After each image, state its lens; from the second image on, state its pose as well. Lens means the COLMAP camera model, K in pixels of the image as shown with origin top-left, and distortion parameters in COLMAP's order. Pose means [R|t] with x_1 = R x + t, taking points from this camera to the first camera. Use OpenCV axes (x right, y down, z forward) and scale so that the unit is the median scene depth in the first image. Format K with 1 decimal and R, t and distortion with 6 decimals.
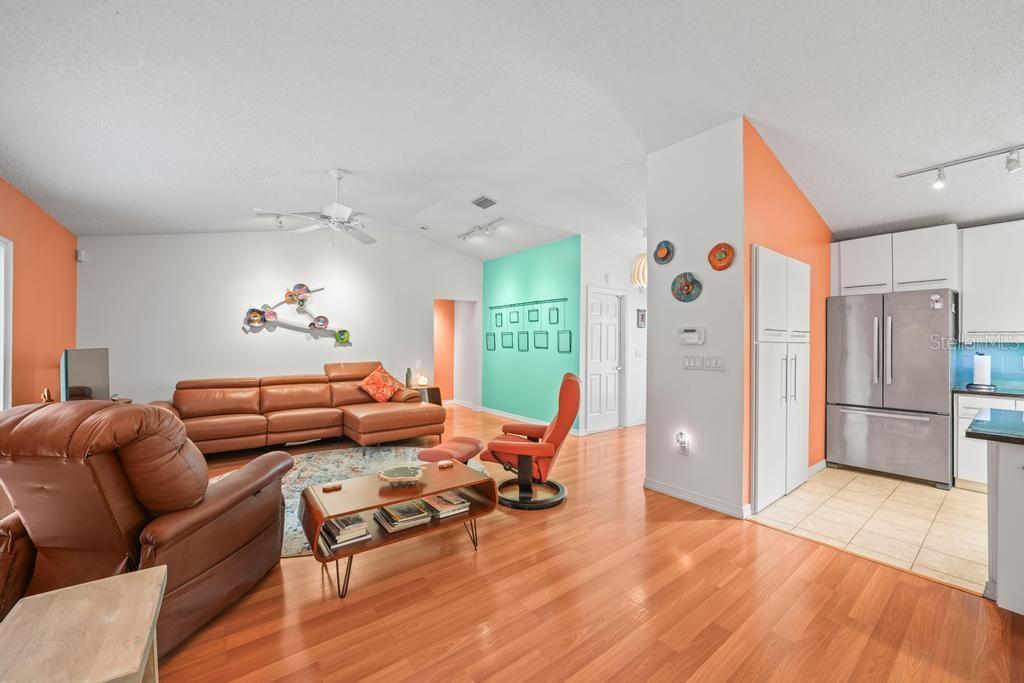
lens RADIAL K [[398.5, 0, 513.3], [0, 398.5, 340.3], [0, 0, 1]] dist [-0.014278, 0.000323]
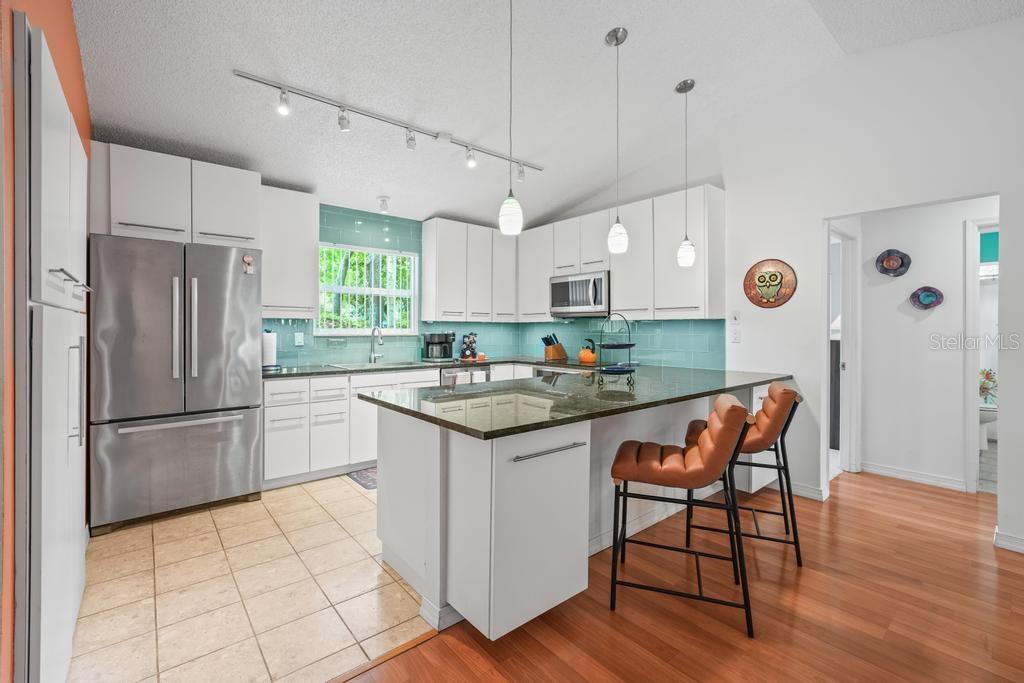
lens RADIAL K [[442.7, 0, 523.6], [0, 442.7, 328.7], [0, 0, 1]] dist [-0.004517, 0.000708]
pose [[-0.048725, -0.008725, 0.998774, 0.116011], [-0.008645, 0.999928, 0.008313, 0.011826], [-0.998775, -0.008229, -0.048797, 0.338259]]
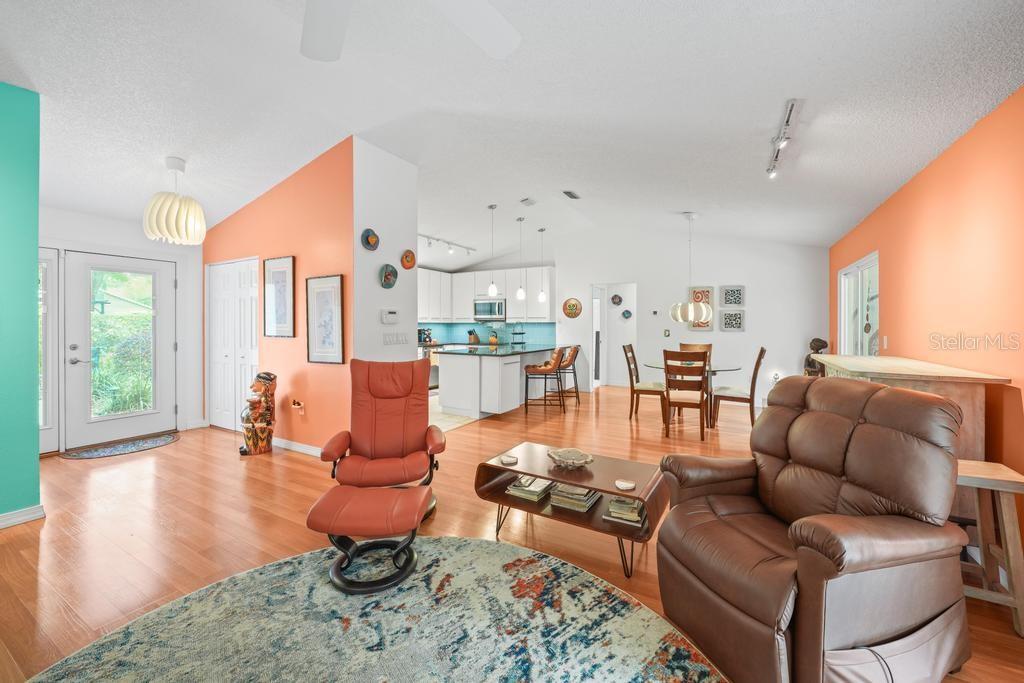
lens RADIAL K [[401.5, 0, 521.9], [0, 401.5, 326.0], [0, 0, 1]] dist [-0.013298, 0.002095]
pose [[-0.395246, -0.014243, 0.918465, -0.527328], [-0.012018, 0.999874, 0.010334, -0.000792], [-0.918497, -0.006954, -0.395368, 0.693777]]
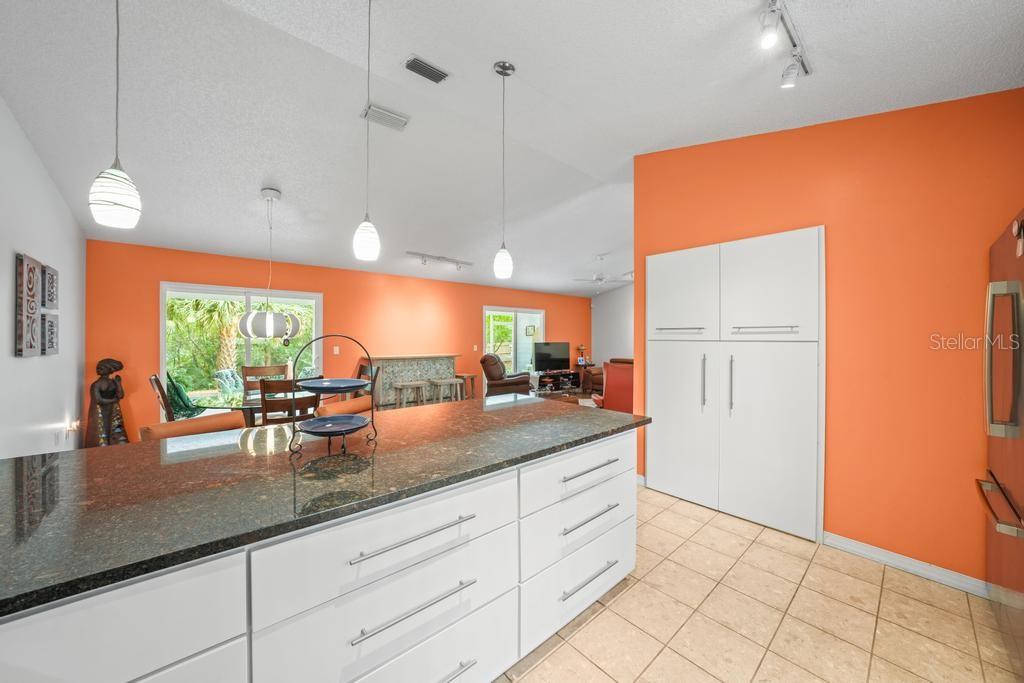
lens RADIAL K [[369.9, 0, 521.9], [0, 369.9, 338.3], [0, 0, 1]] dist [-0.024162, 0.005128]
pose [[0.064829, -0.007390, -0.997869, 0.960451], [0.005886, 0.999958, -0.007023, 0.002700], [0.997879, -0.005418, 0.064870, 0.327030]]
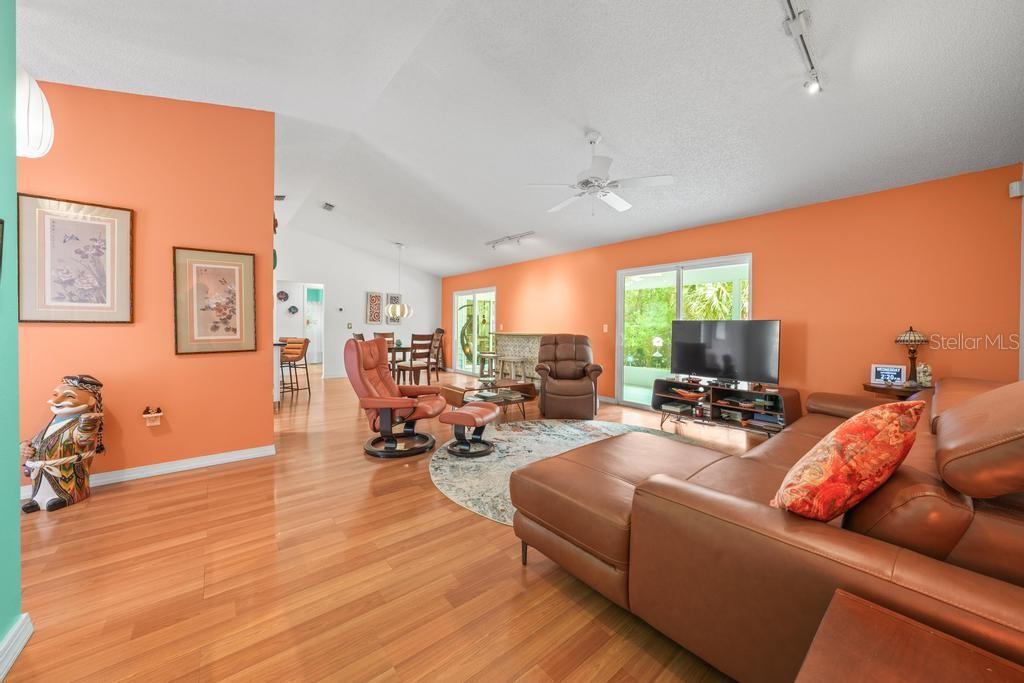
lens RADIAL K [[369.9, 0, 515.6], [0, 369.9, 329.1], [0, 0, 1]] dist [-0.024162, 0.005128]
pose [[-0.999473, -0.014803, -0.028882, -0.163703], [-0.014781, 0.999890, -0.000971, 0.035628], [0.028893, -0.000543, -0.999582, 1.314485]]
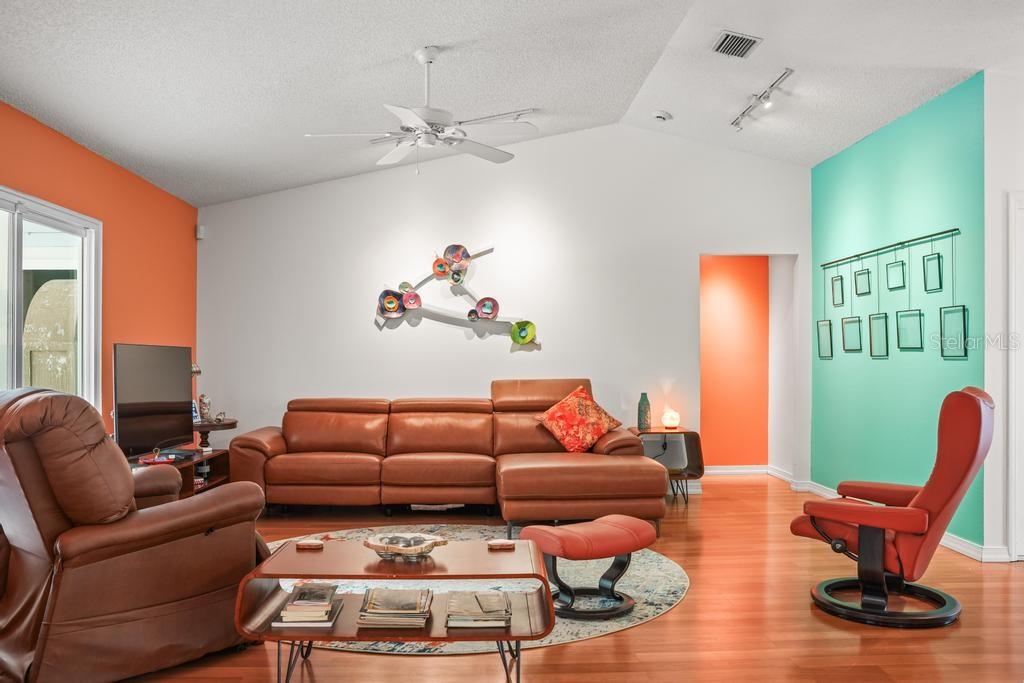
lens RADIAL K [[824.0, 0, 506.1], [0, 824.0, 346.7], [0, 0, 1]] dist [-0.111187, 0.013129]
pose [[0.811314, -0.013068, -0.584464, 0.254357], [0.006903, 0.999895, -0.012775, 0.027624], [0.584570, 0.006330, 0.811319, 0.048490]]
